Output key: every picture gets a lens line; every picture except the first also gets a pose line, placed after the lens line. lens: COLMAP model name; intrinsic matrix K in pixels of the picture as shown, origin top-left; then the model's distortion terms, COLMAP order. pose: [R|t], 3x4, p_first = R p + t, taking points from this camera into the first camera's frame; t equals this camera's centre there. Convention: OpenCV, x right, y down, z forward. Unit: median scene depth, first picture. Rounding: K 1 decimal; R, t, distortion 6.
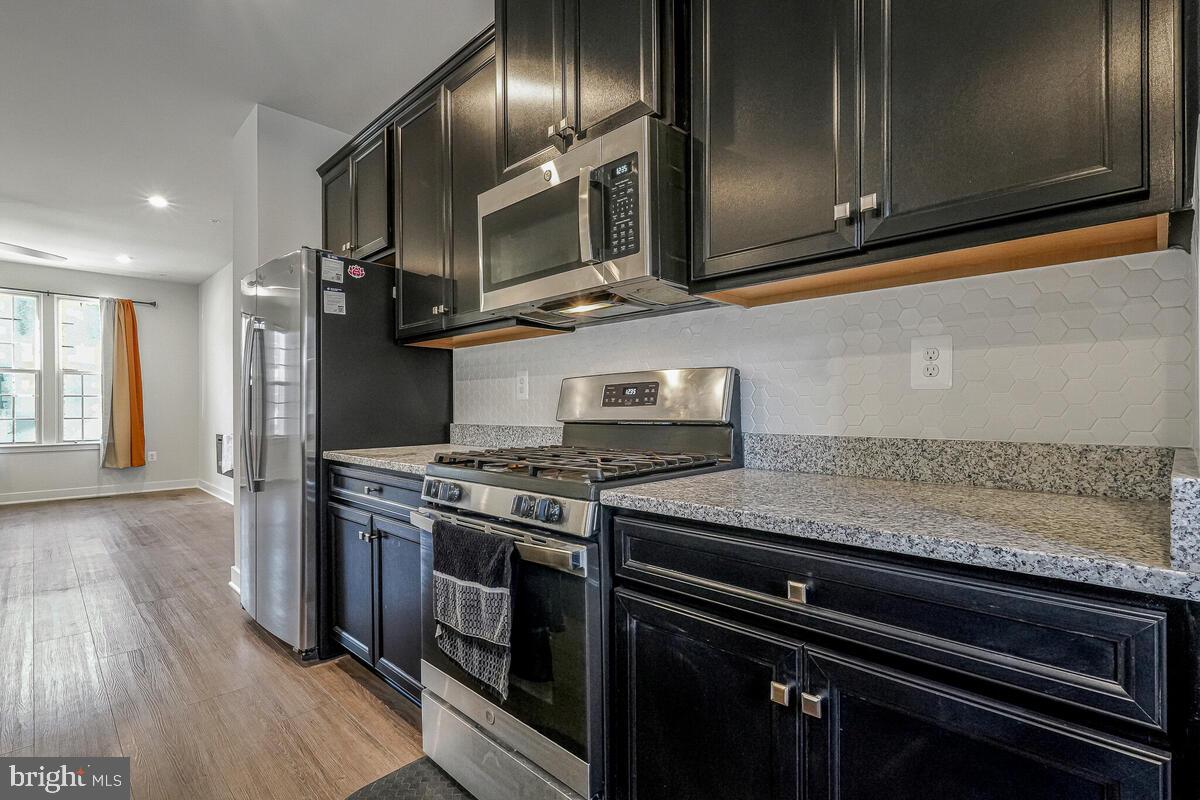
lens RADIAL K [[563.5, 0, 599.8], [0, 563.5, 403.1], [0, 0, 1]] dist [0.003041, 0.001052]
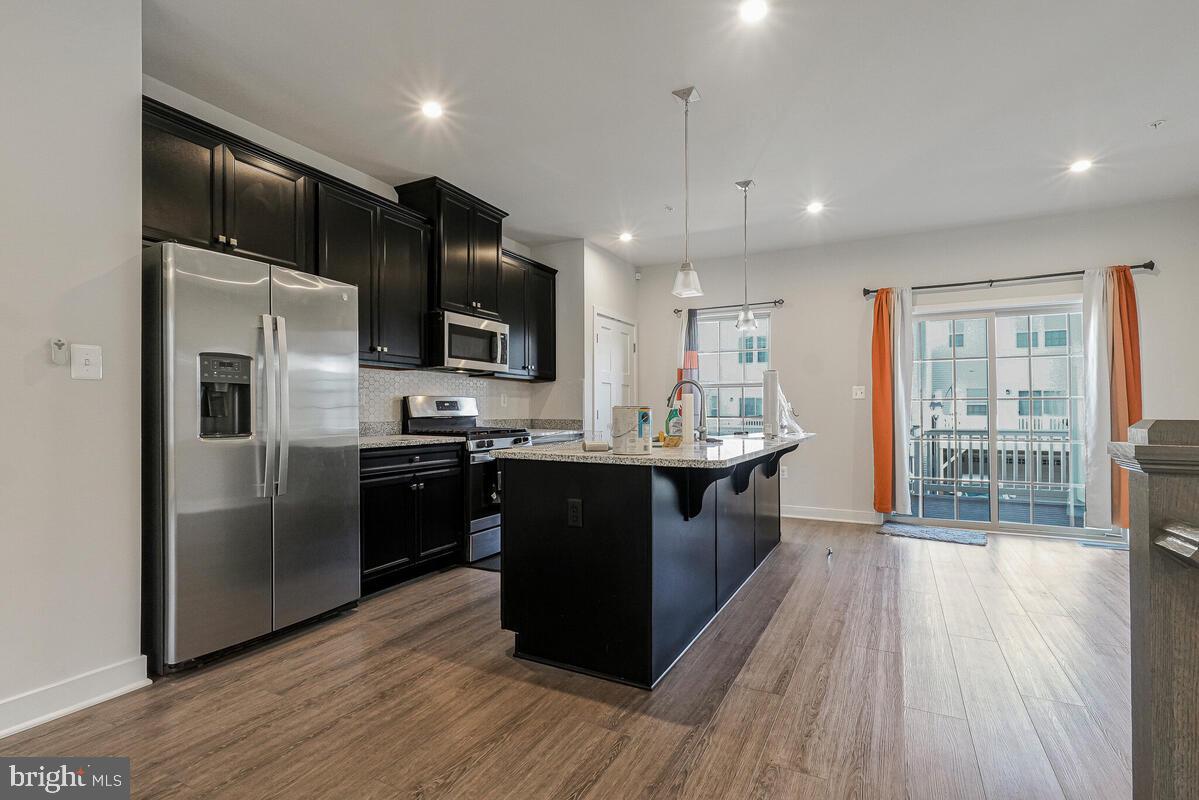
lens RADIAL K [[563.0, 0, 598.9], [0, 563.0, 403.2], [0, 0, 1]] dist [0.003041, 0.001052]
pose [[-0.287850, 0.012777, 0.957590, -2.456259], [-0.000799, 0.999907, -0.013582, 0.005946], [-0.957675, -0.004674, -0.287813, 1.074790]]
